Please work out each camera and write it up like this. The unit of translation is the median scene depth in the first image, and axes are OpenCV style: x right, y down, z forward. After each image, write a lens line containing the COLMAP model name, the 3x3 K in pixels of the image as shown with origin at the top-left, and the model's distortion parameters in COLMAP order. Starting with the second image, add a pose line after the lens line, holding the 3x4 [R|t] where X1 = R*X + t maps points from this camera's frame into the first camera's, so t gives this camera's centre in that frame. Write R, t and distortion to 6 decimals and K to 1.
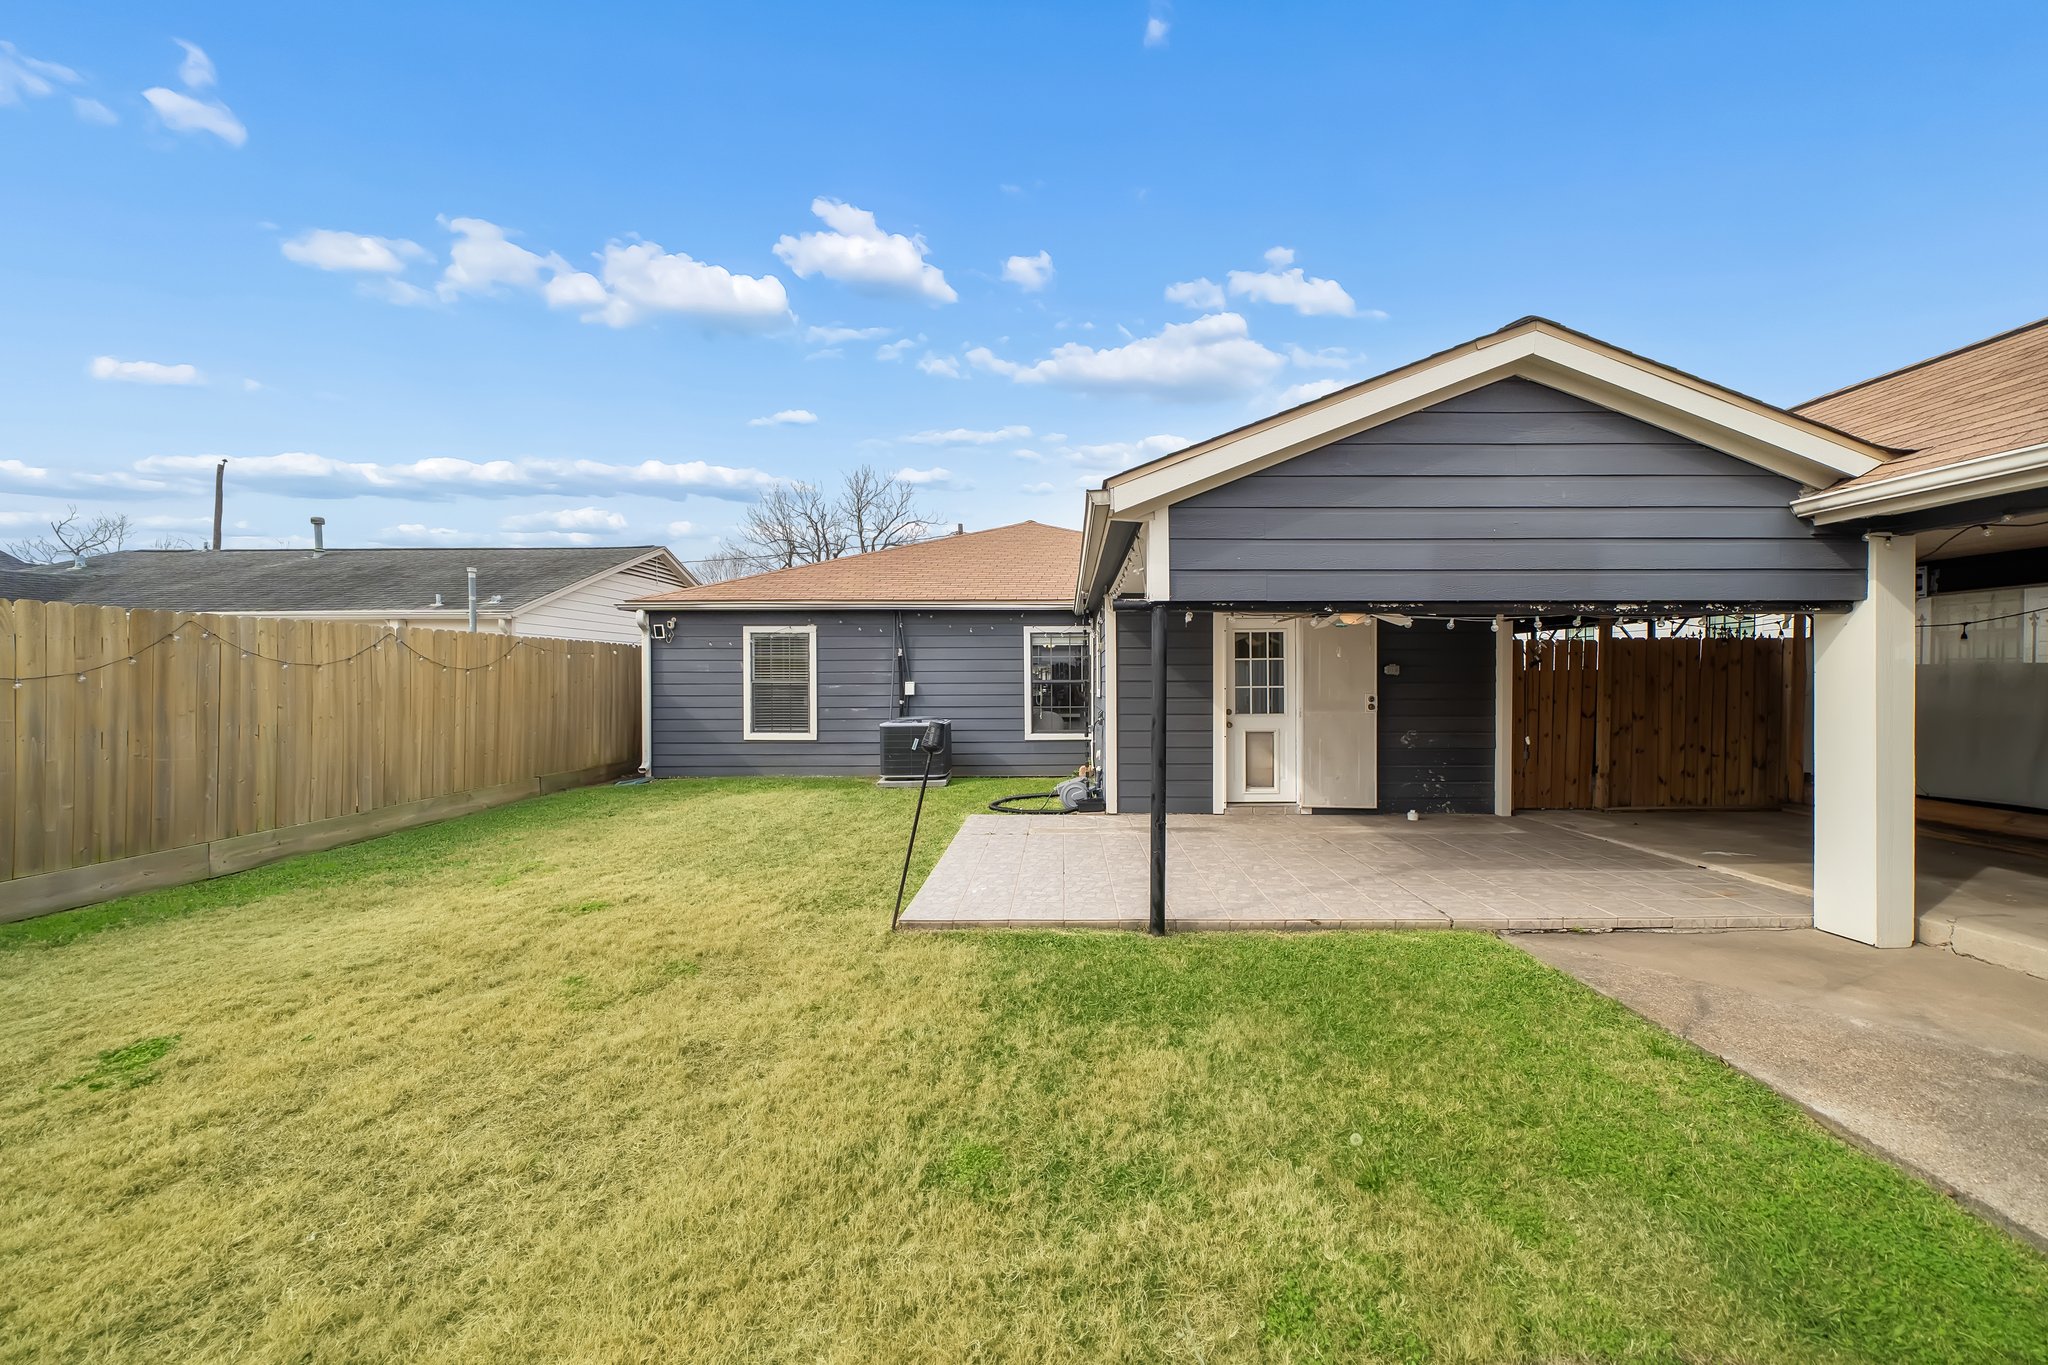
lens RADIAL K [[713.0, 0, 1019.1], [0, 713.0, 679.8], [0, 0, 1]] dist [0.000661, -0.000121]
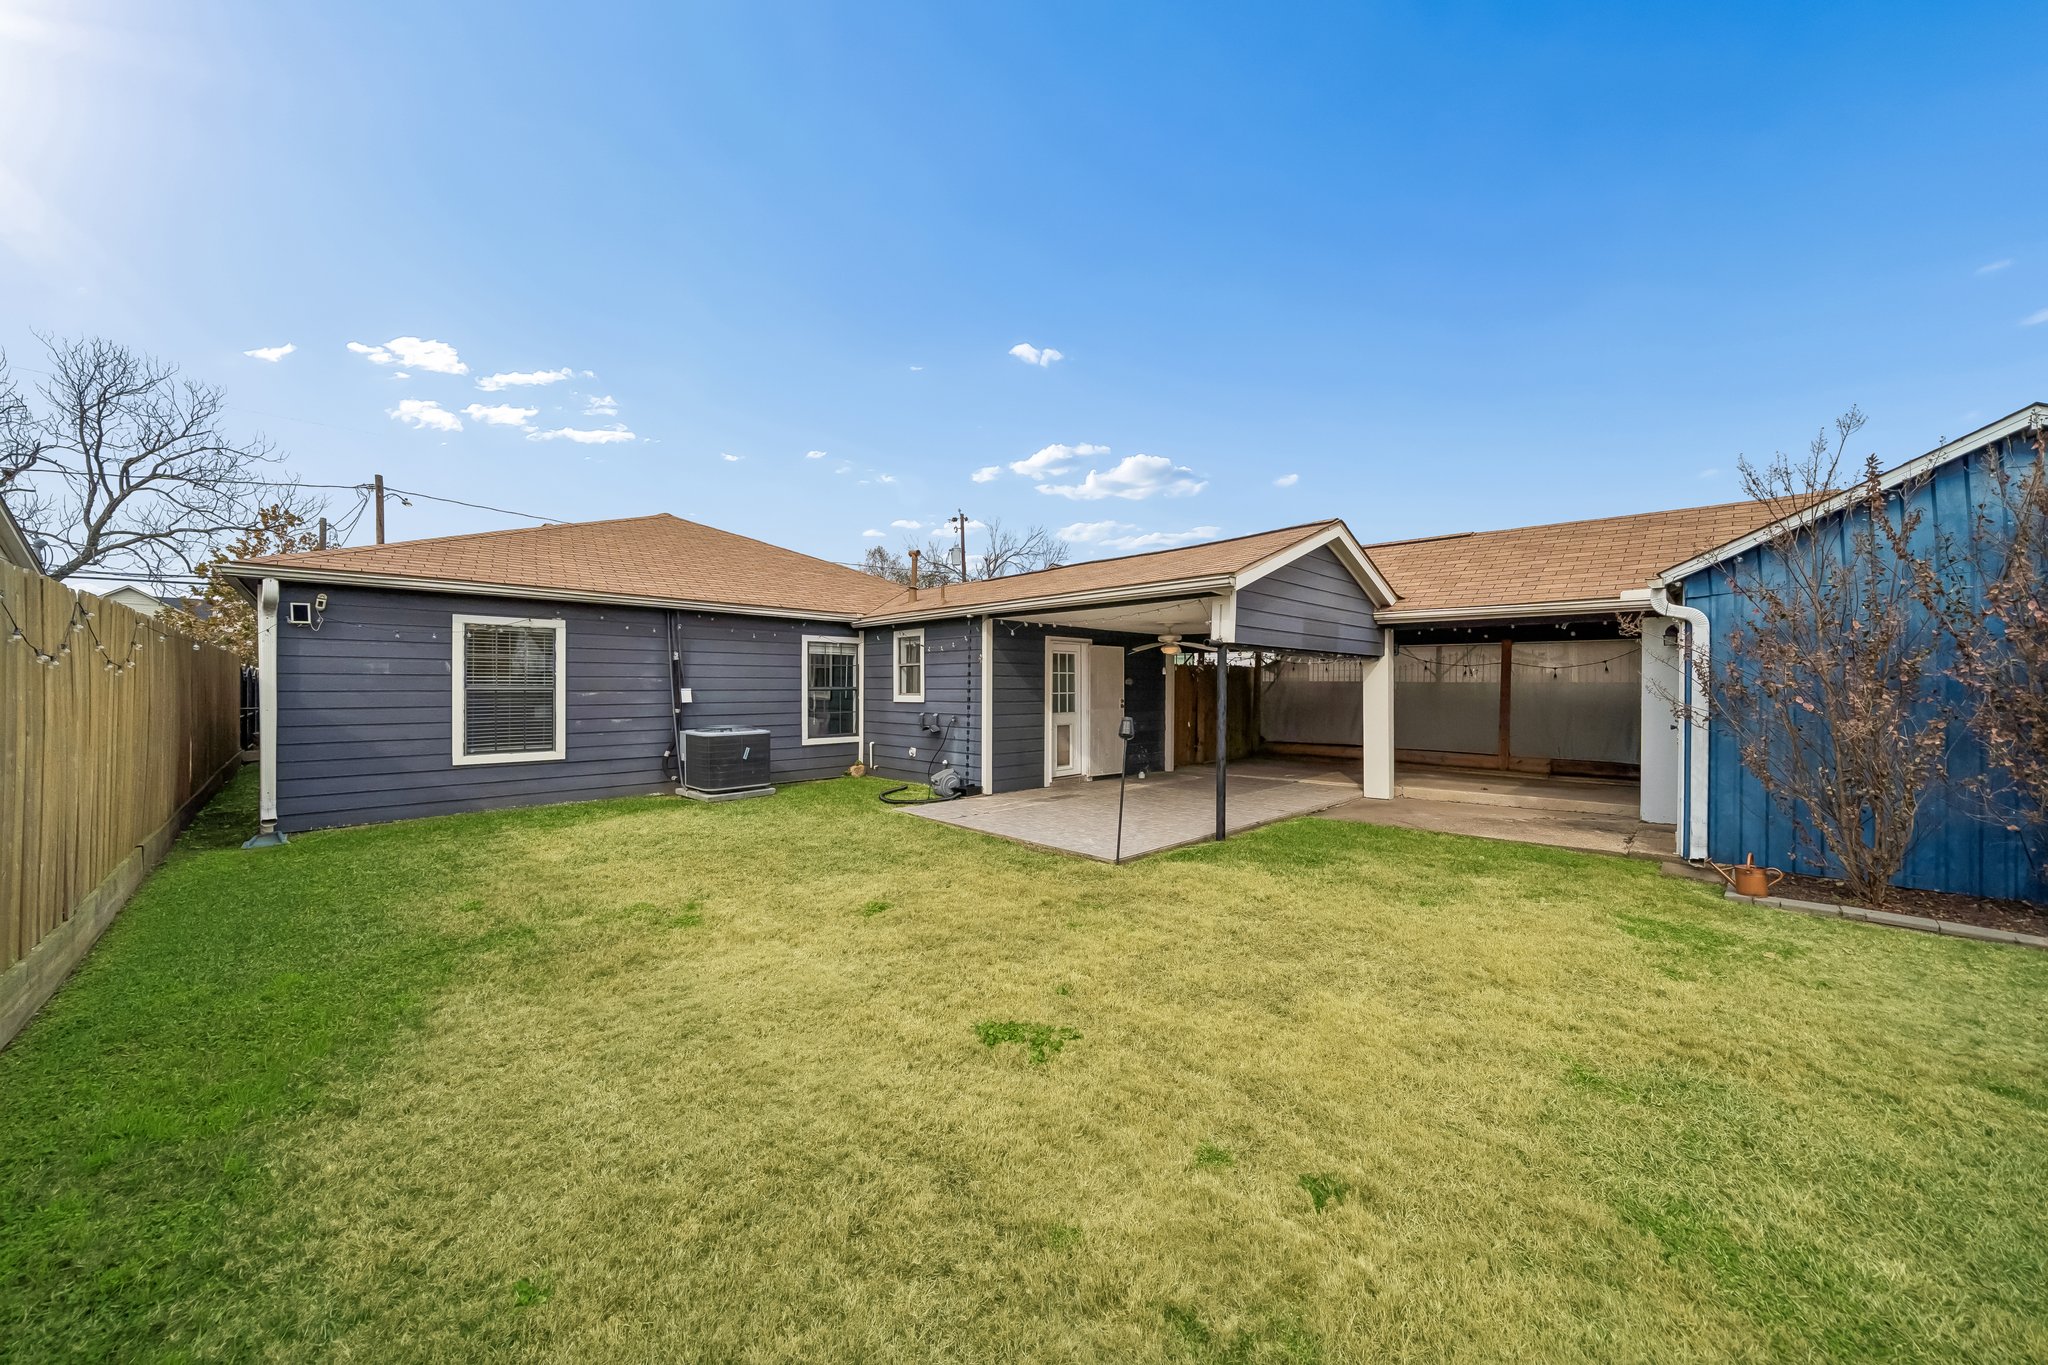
lens RADIAL K [[704.8, 0, 1024.0], [0, 704.8, 682.5], [0, 0, 1]] dist [0.000168, 0.000074]
pose [[0.719561, 0.007549, 0.694388, -0.484064], [-0.004386, 0.999970, -0.006326, -0.001108], [-0.694415, 0.001507, 0.719573, 0.048409]]
